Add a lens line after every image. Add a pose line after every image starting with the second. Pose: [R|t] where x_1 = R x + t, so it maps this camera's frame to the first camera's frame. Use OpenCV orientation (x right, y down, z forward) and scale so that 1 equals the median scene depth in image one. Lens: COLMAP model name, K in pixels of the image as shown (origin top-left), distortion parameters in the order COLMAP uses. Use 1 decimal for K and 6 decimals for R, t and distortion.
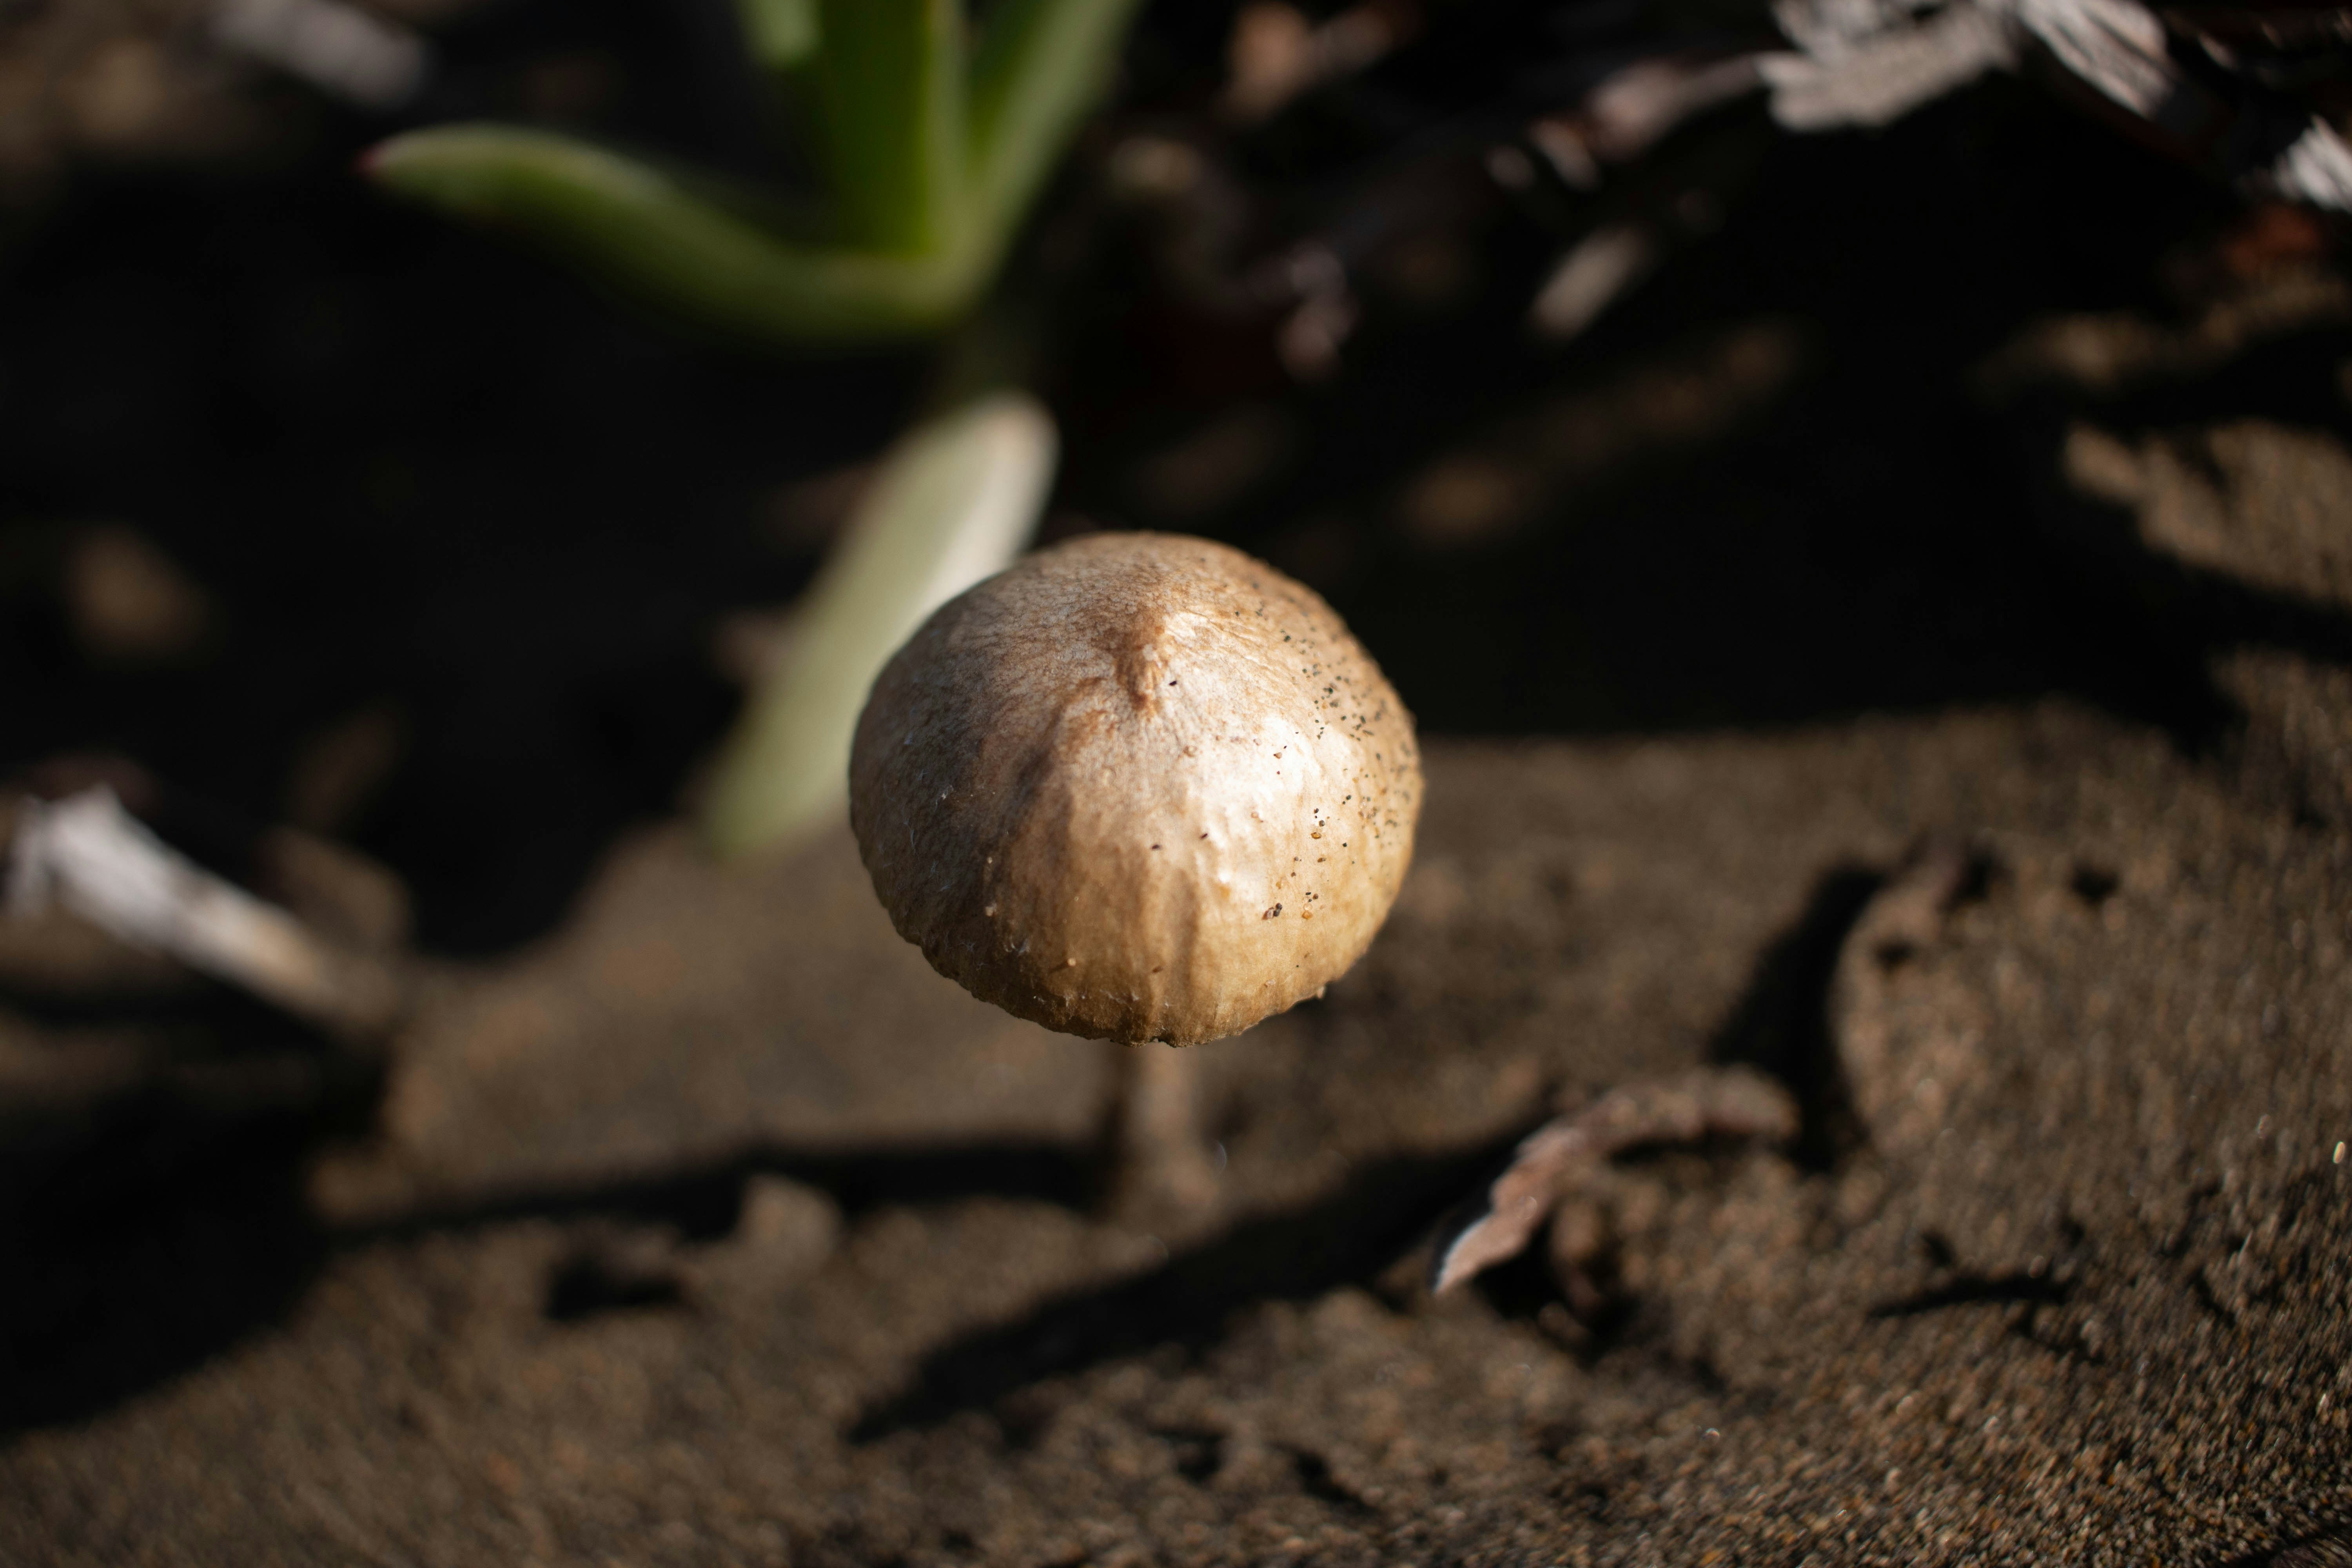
lens RADIAL K [[2938.2, 0, 1065.5], [0, 2938.2, 827.9], [0, 0, 1]] dist [-0.109052, -0.024736]
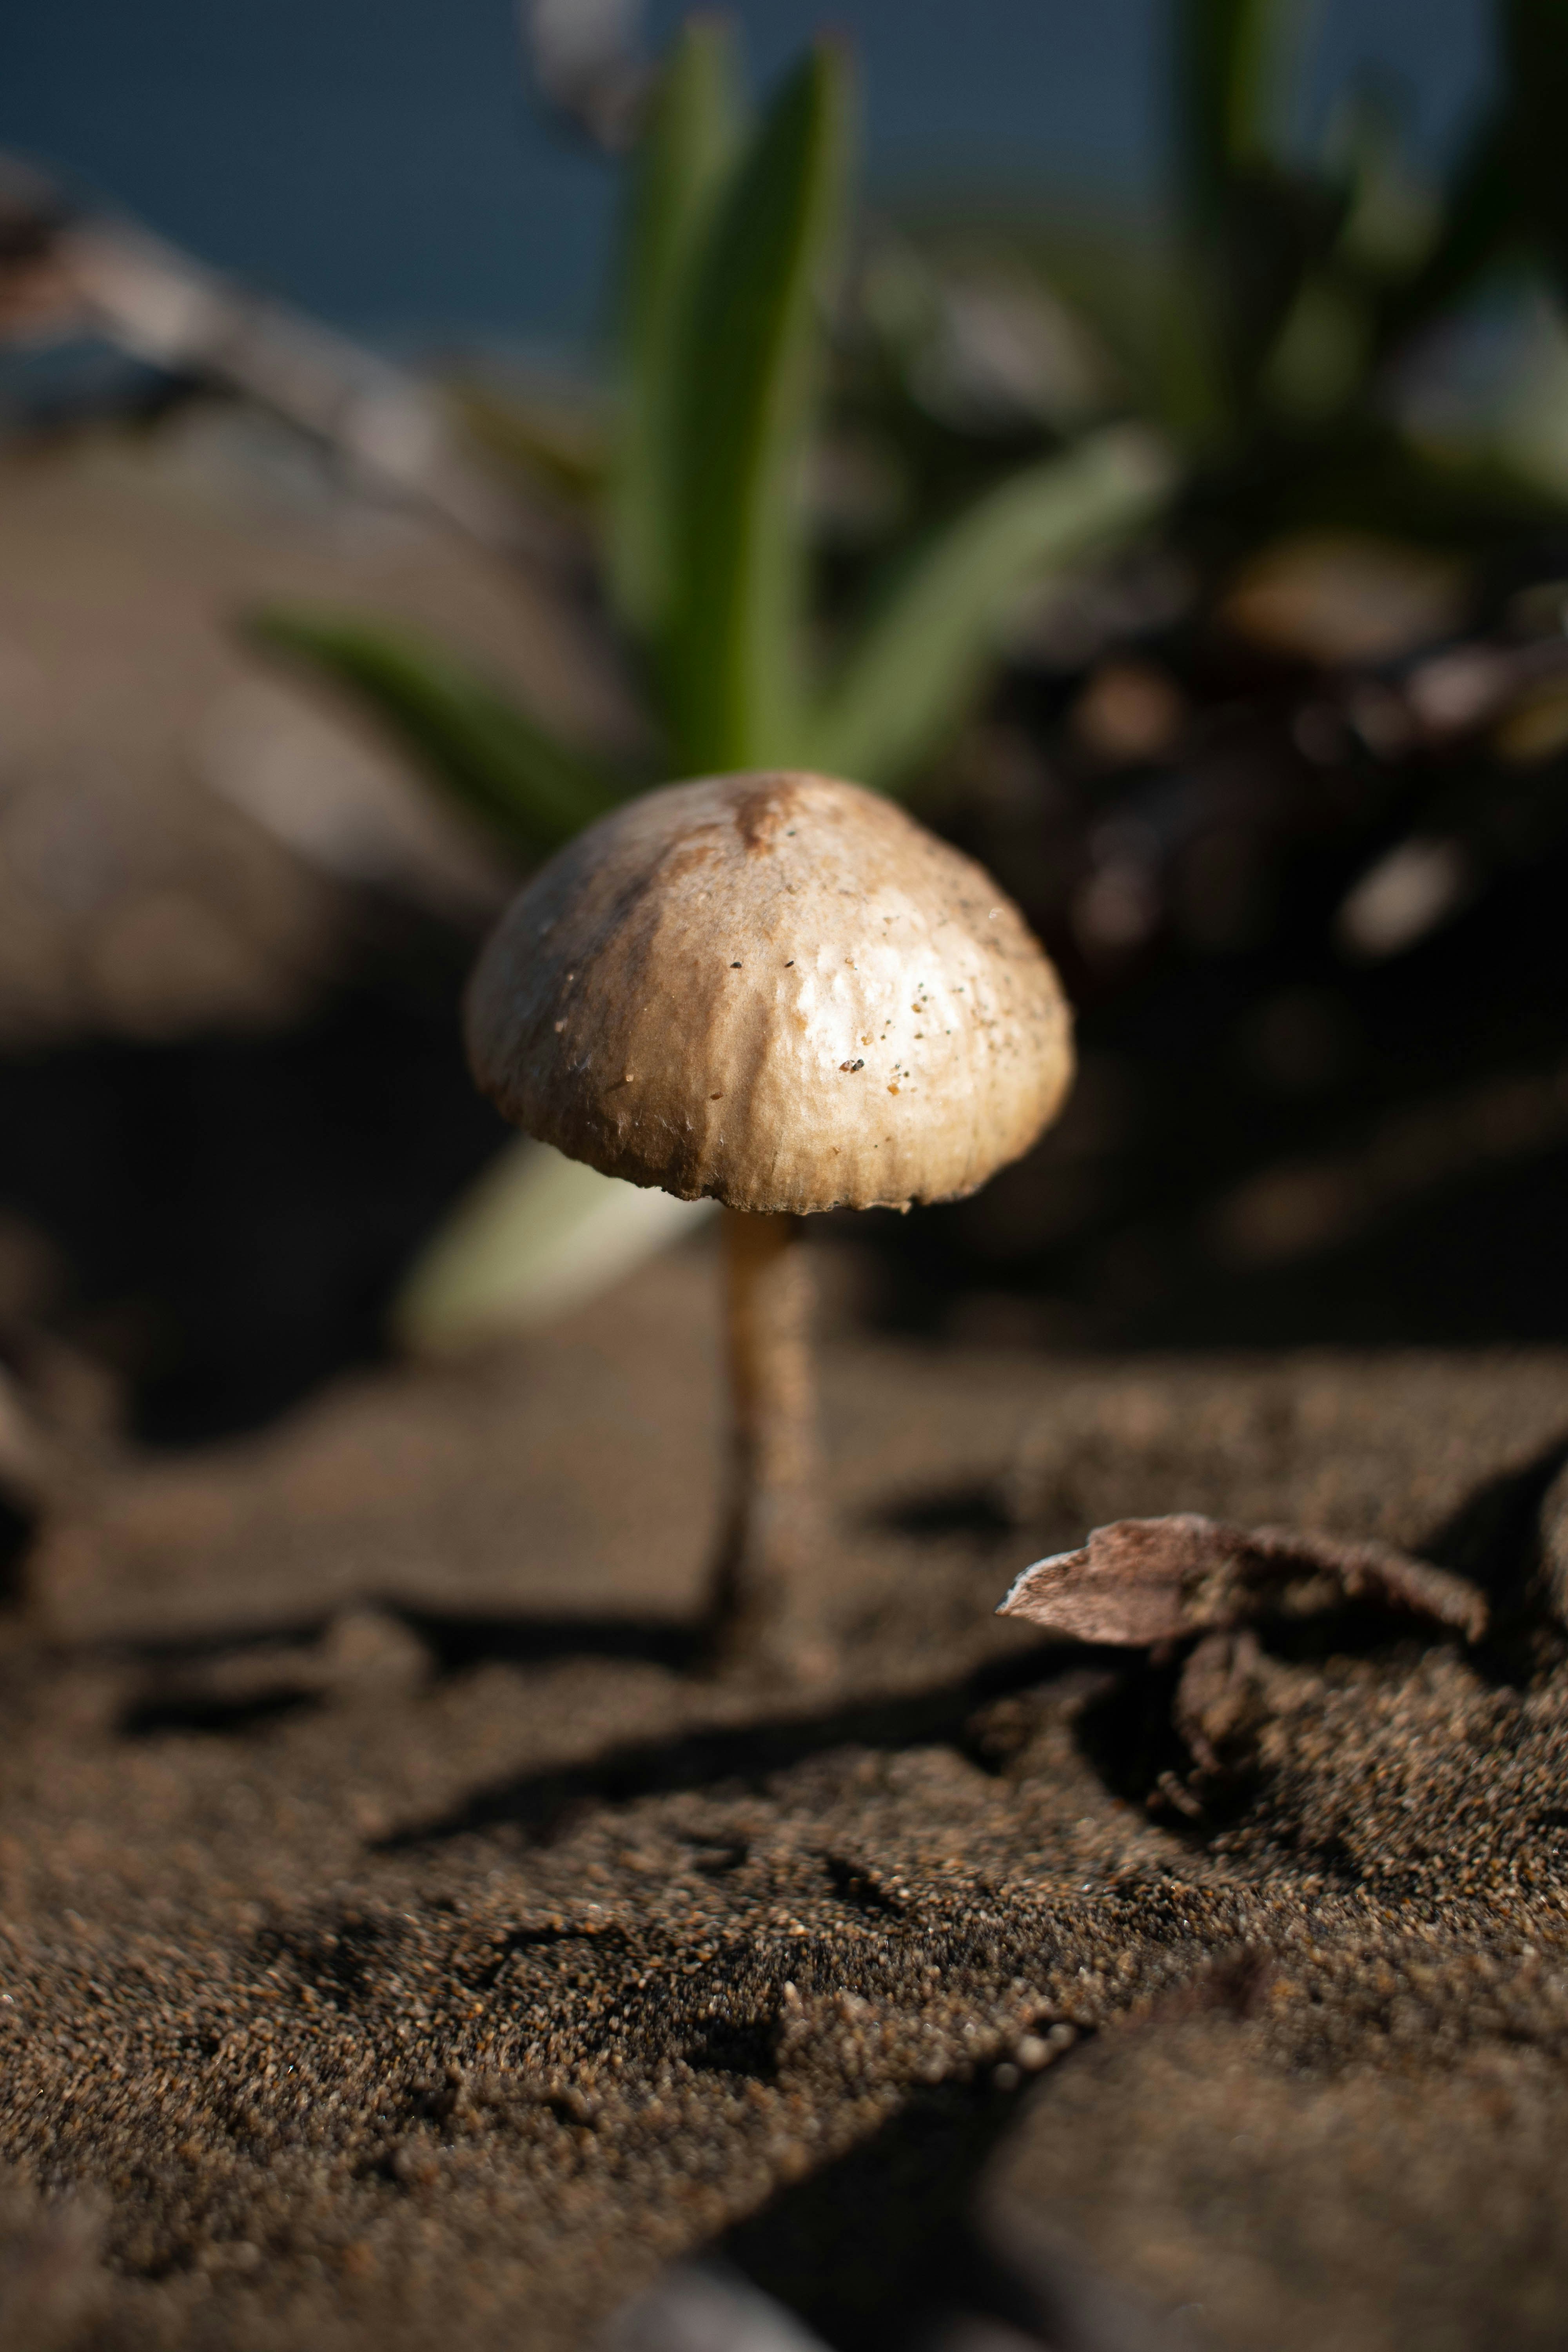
lens RADIAL K [[2938.2, 0, 613.9], [0, 2938.2, 1170.5], [0, 0, 1]] dist [-0.109052, -0.024736]
pose [[0.965745, 0.134146, -0.222130, 0.200098], [-0.209799, 0.907406, -0.364142, 0.396237], [0.152714, 0.398270, 0.904466, 0.156919]]
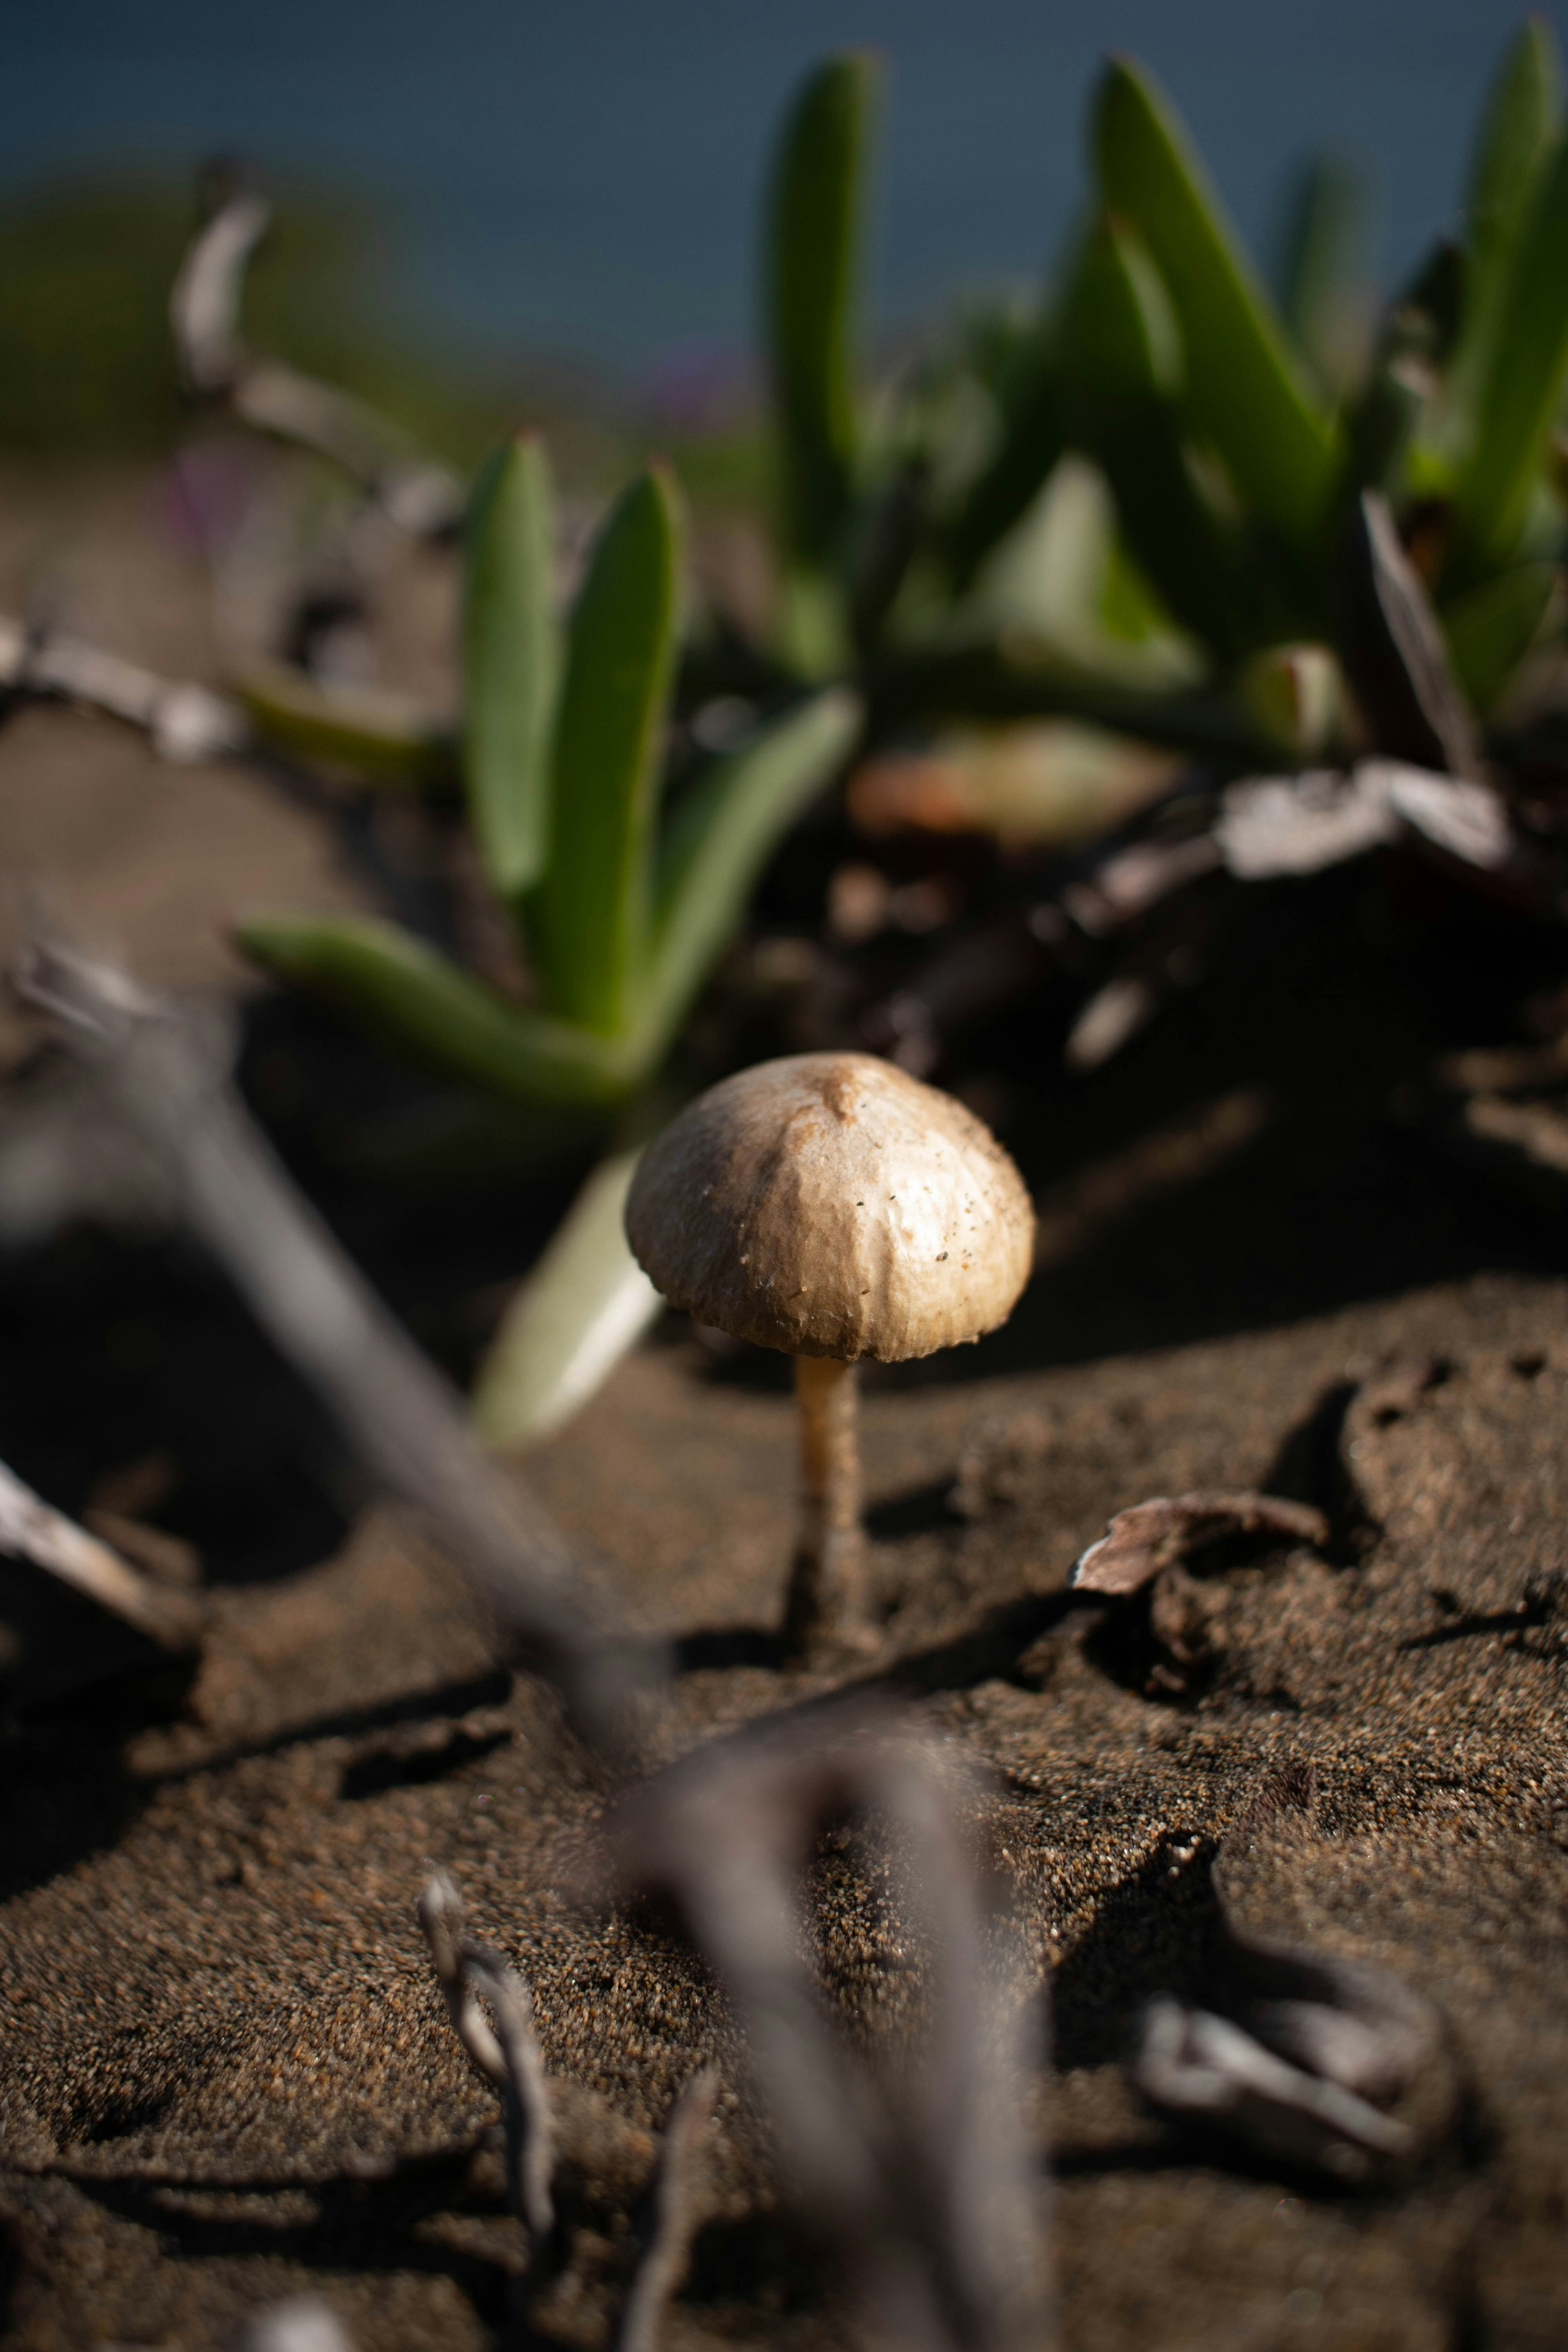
lens RADIAL K [[2938.2, 0, 613.9], [0, 2938.2, 1170.5], [0, 0, 1]] dist [-0.109052, -0.024736]
pose [[0.999159, -0.019580, 0.036025, -0.133084], [0.031384, 0.930620, -0.364639, 0.482902], [-0.026386, 0.365463, 0.930452, -0.318422]]
